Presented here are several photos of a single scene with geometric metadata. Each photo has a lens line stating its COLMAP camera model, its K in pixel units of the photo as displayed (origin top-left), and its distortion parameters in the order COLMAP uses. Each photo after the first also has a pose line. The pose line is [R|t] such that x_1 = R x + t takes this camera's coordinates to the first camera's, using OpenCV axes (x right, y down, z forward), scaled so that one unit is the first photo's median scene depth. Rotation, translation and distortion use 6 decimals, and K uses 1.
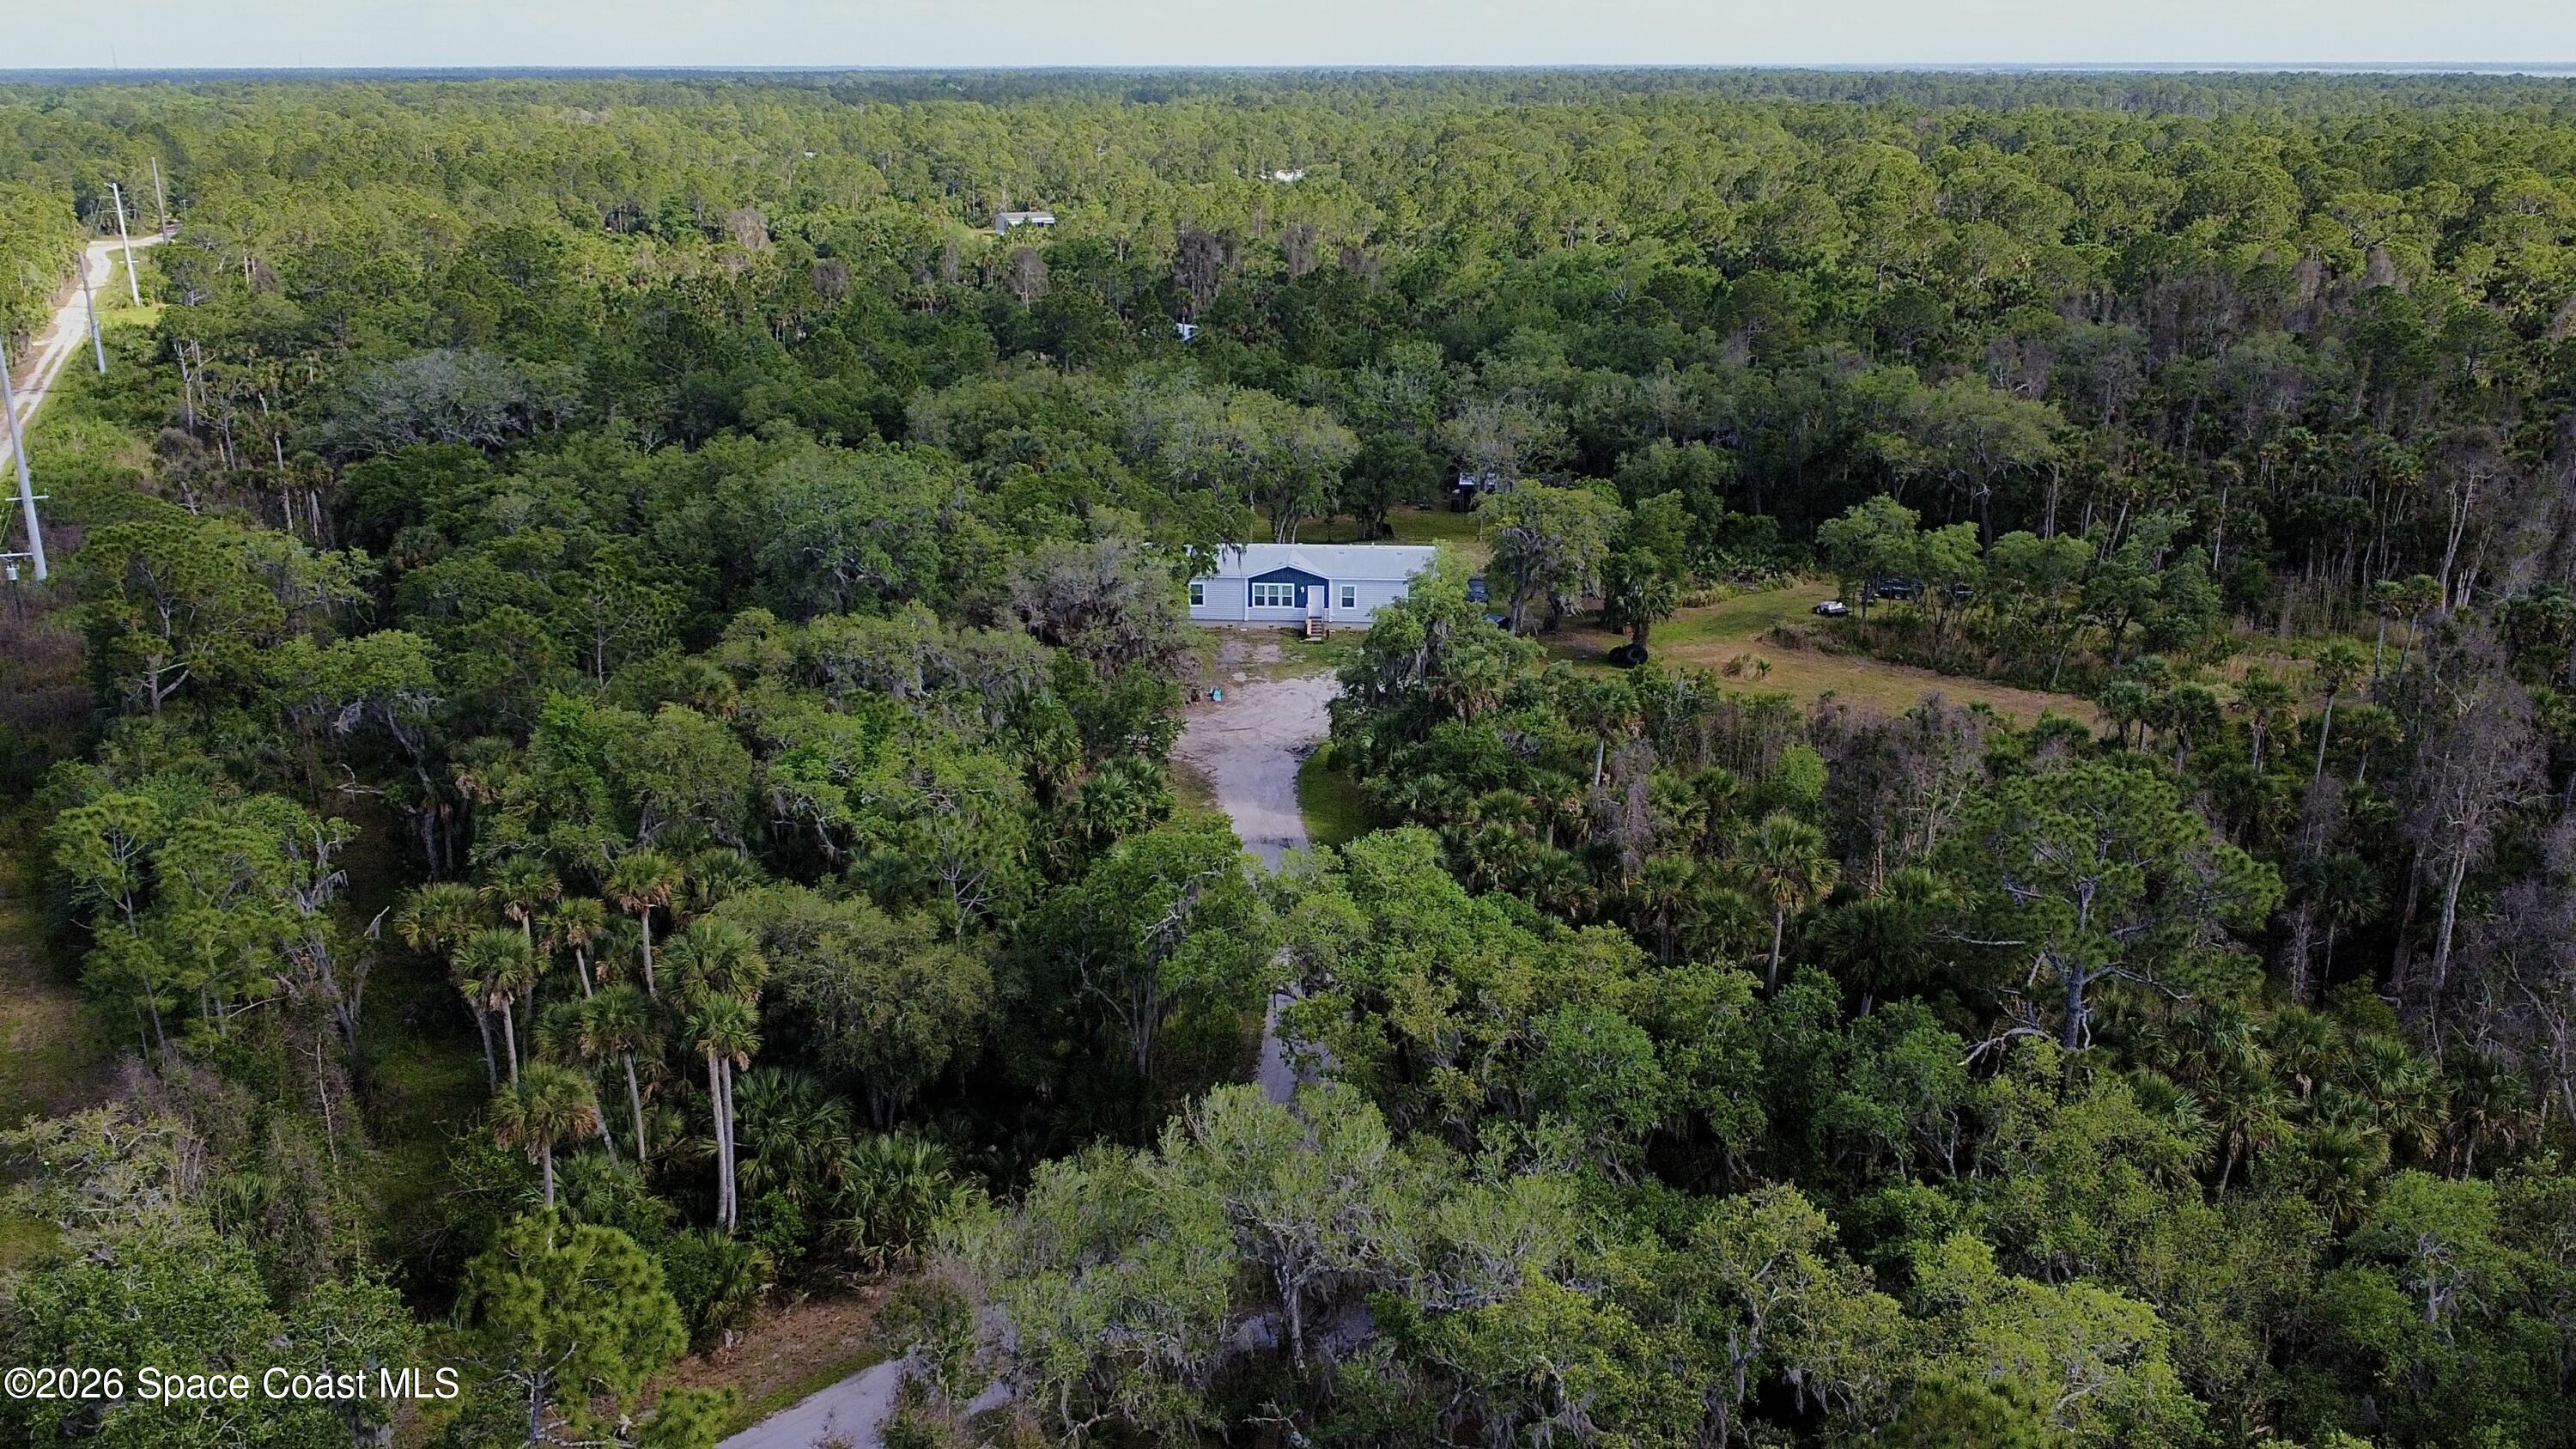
lens RADIAL K [[1850.4, 0, 1288.0], [0, 1850.4, 724.5], [0, 0, 1]] dist [0.002126, -0.002097]
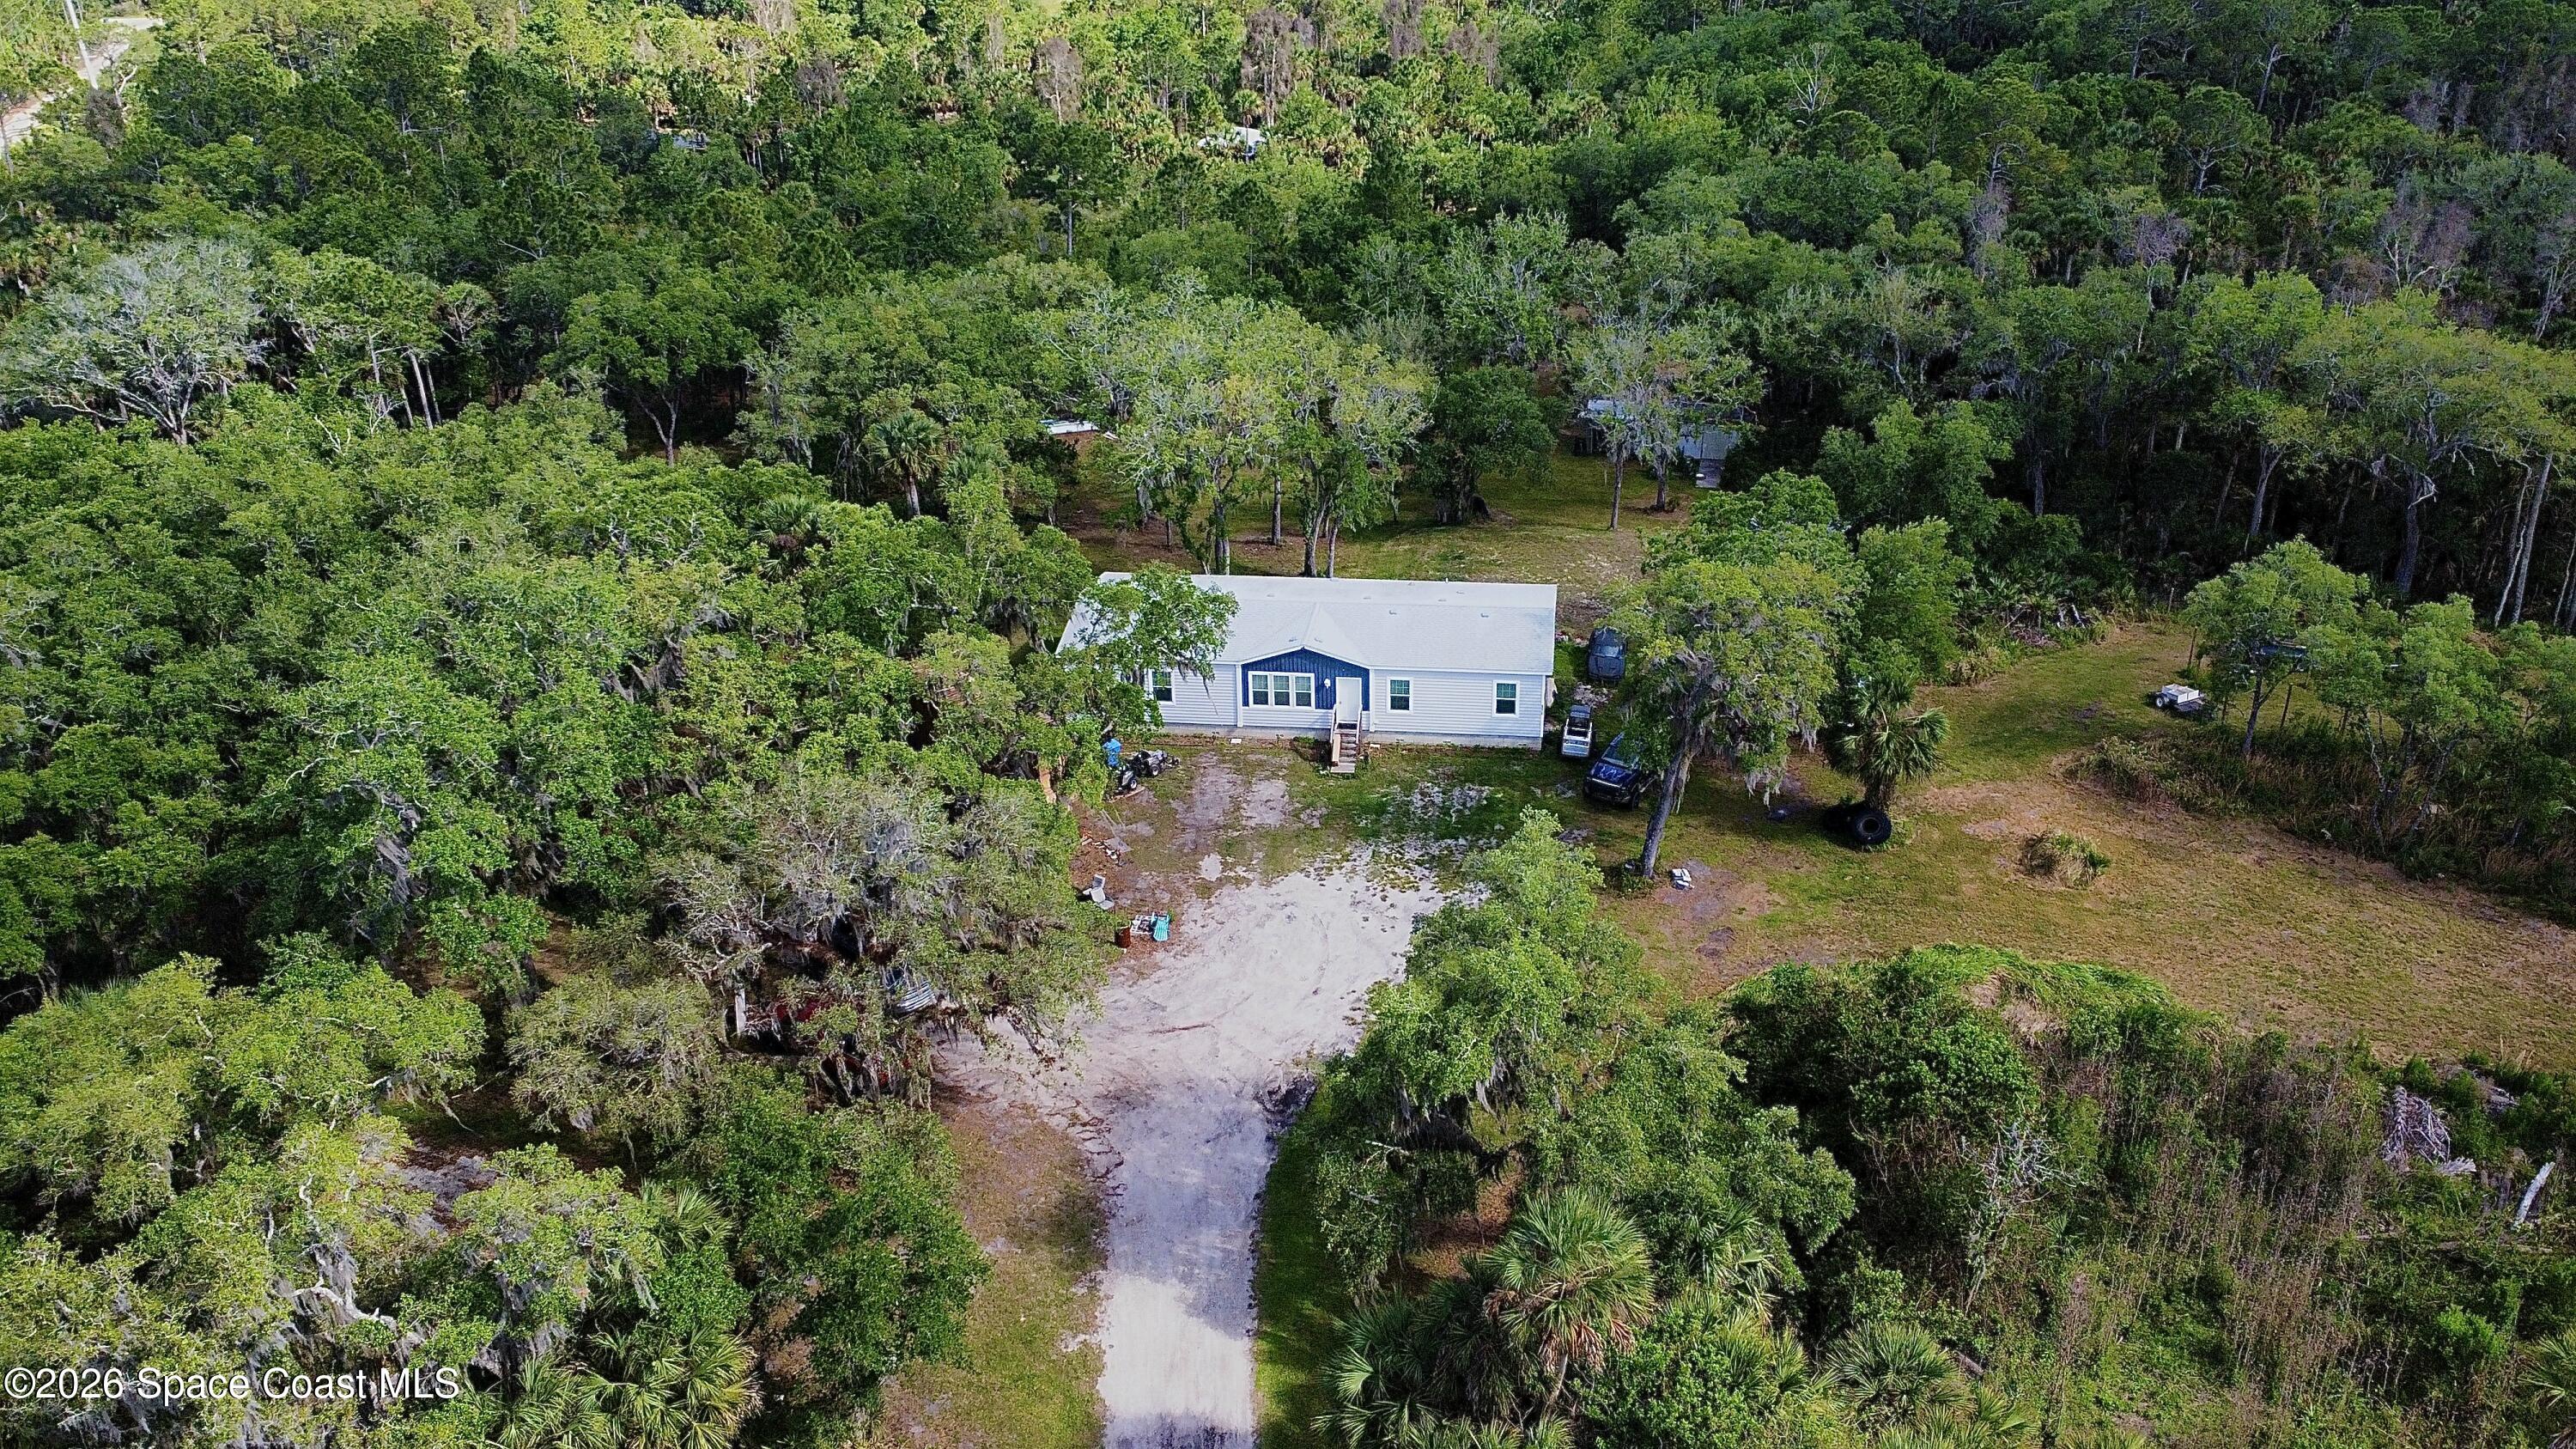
lens RADIAL K [[1850.4, 0, 1288.0], [0, 1850.4, 724.5], [0, 0, 1]] dist [0.002126, -0.002097]
pose [[0.997642, 0.009357, -0.067989, 0.036979], [-0.000685, 0.991971, 0.126466, -0.137034], [0.068626, -0.126121, 0.989638, 0.372046]]
